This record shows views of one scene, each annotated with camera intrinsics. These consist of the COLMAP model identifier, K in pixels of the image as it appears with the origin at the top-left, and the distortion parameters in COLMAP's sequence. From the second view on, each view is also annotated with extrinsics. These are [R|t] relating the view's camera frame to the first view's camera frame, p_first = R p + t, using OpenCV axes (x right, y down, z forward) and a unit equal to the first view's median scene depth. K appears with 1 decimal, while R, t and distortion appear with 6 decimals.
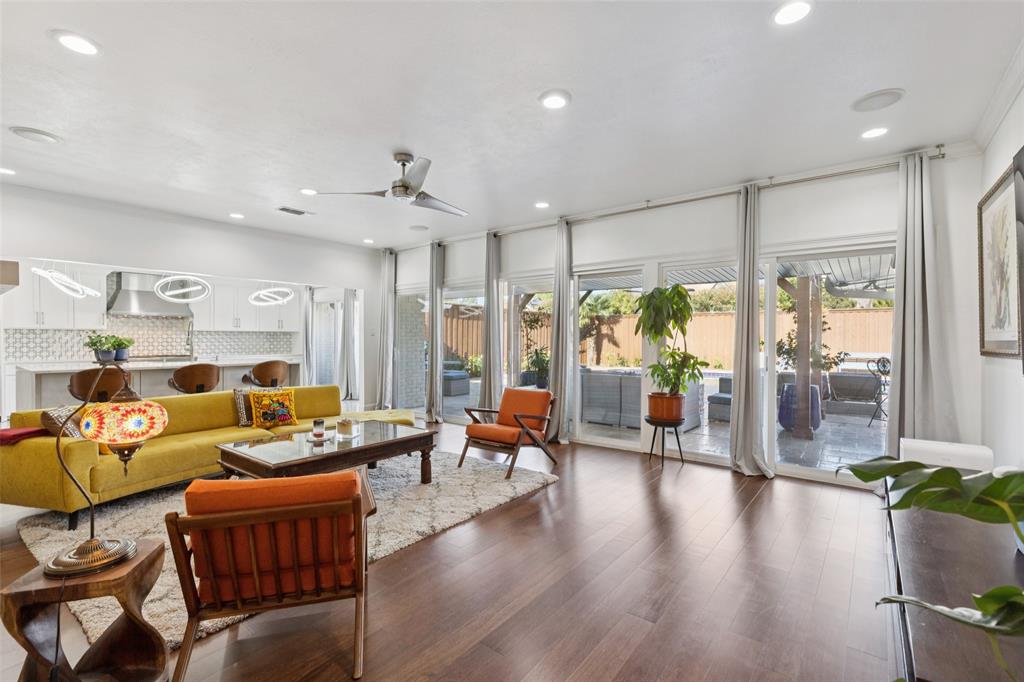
lens RADIAL K [[464.7, 0, 513.3], [0, 464.7, 338.5], [0, 0, 1]] dist [0.010840, 0.000229]
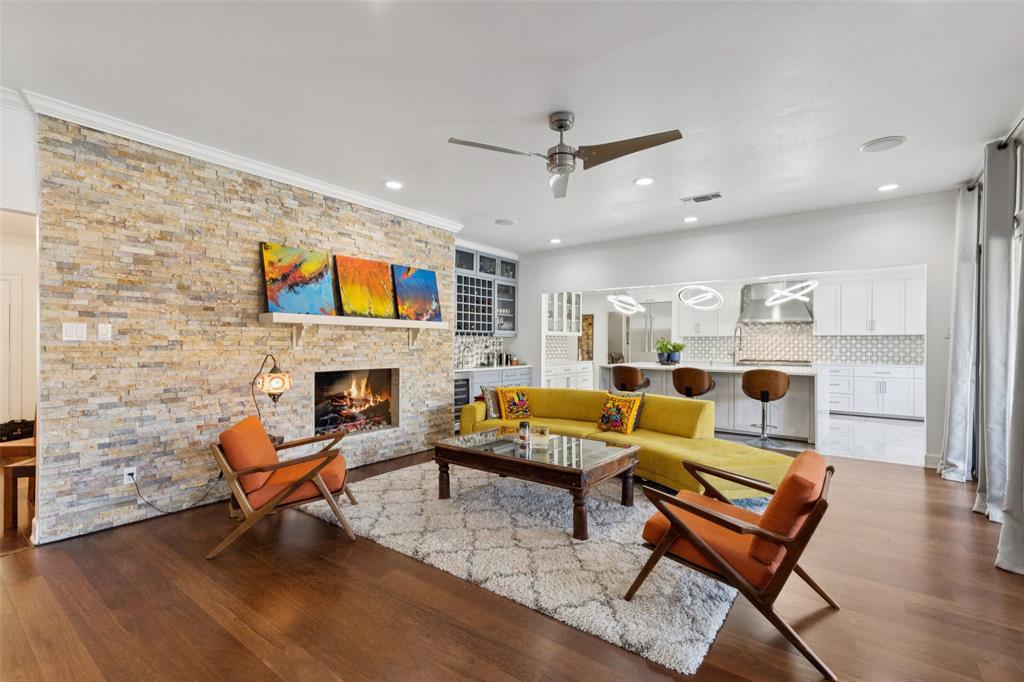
lens RADIAL K [[464.7, 0, 515.9], [0, 464.7, 343.7], [0, 0, 1]] dist [0.010840, 0.000229]
pose [[0.033415, -0.000896, -0.999441, 0.381571], [-0.001316, 0.999999, -0.000941, 0.002164], [0.999441, 0.001347, 0.033414, 0.604357]]
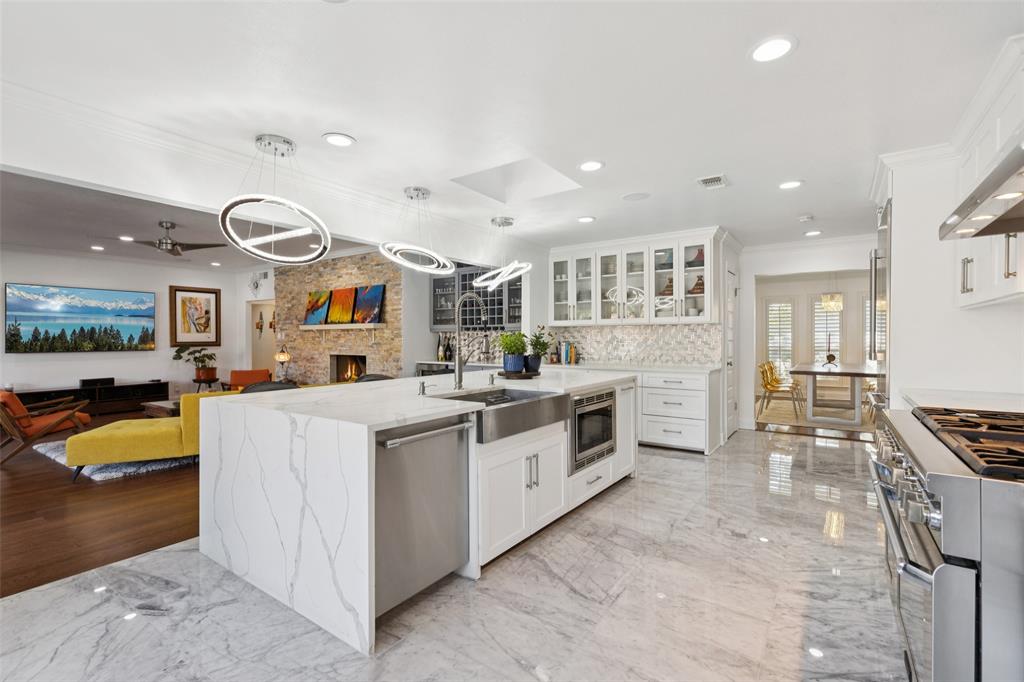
lens RADIAL K [[464.7, 0, 518.4], [0, 464.7, 339.8], [0, 0, 1]] dist [0.010840, 0.000229]
pose [[-0.997643, 0.006707, -0.068289, -0.879297], [0.006306, 0.999962, 0.006077, -0.002166], [0.068327, 0.005632, -0.997647, 1.776003]]
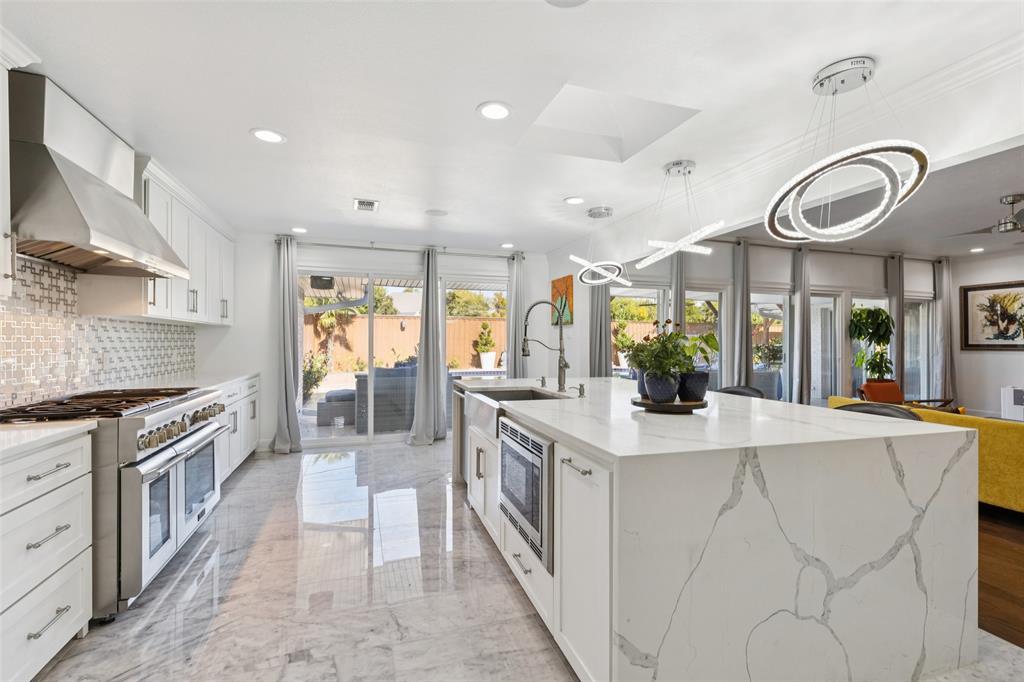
lens RADIAL K [[464.7, 0, 510.3], [0, 464.7, 339.9], [0, 0, 1]] dist [0.010840, 0.000229]
pose [[0.558724, 0.008101, 0.829314, -1.676163], [-0.012700, 0.999919, -0.001212, -0.004893], [-0.829257, -0.009855, 0.558781, 0.413201]]
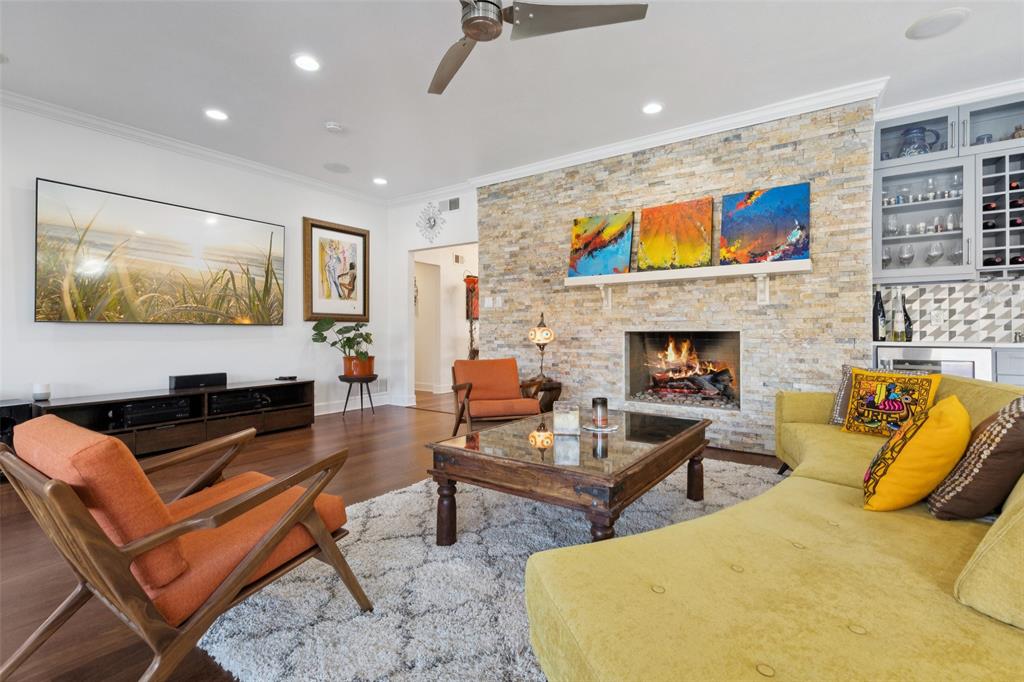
lens RADIAL K [[464.7, 0, 520.1], [0, 464.7, 329.2], [0, 0, 1]] dist [0.010840, 0.000229]
pose [[-0.997713, 0.003621, -0.067501, -0.168480], [0.004080, 0.999969, -0.006666, 0.049217], [0.067475, -0.006926, -0.997697, 1.060935]]
